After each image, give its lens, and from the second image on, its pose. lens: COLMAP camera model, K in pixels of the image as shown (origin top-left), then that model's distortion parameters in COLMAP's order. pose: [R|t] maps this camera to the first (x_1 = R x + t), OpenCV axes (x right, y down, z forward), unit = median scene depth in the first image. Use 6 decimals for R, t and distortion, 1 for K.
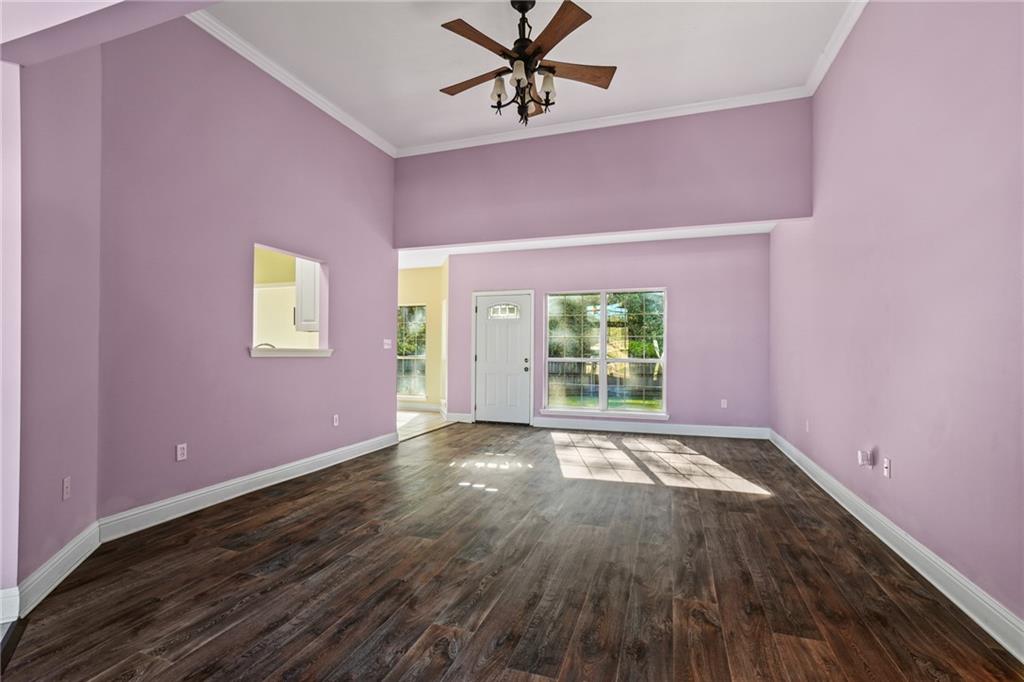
lens RADIAL K [[462.4, 0, 512.0], [0, 462.4, 341.0], [0, 0, 1]] dist [-0.038278, 0.016988]
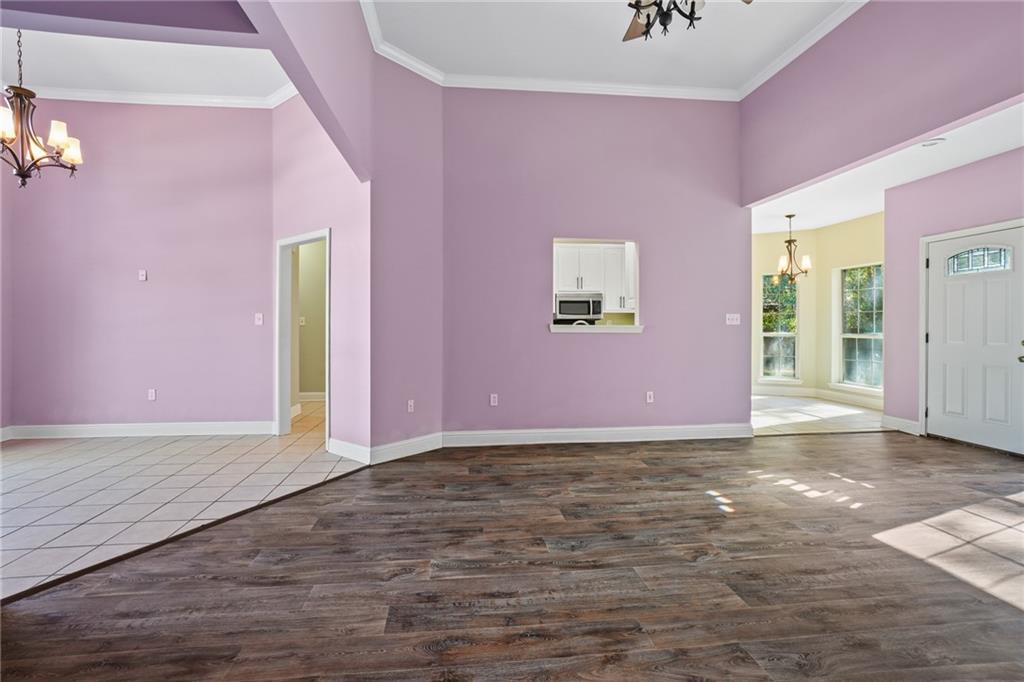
lens RADIAL K [[487.4, 0, 511.4], [0, 487.4, 321.0], [0, 0, 1]] dist [-0.043882, 0.021094]
pose [[0.419877, -0.012466, -0.907495, 0.529317], [0.020678, 0.999777, -0.004167, 0.007312], [0.907345, -0.017016, 0.420042, 0.341611]]
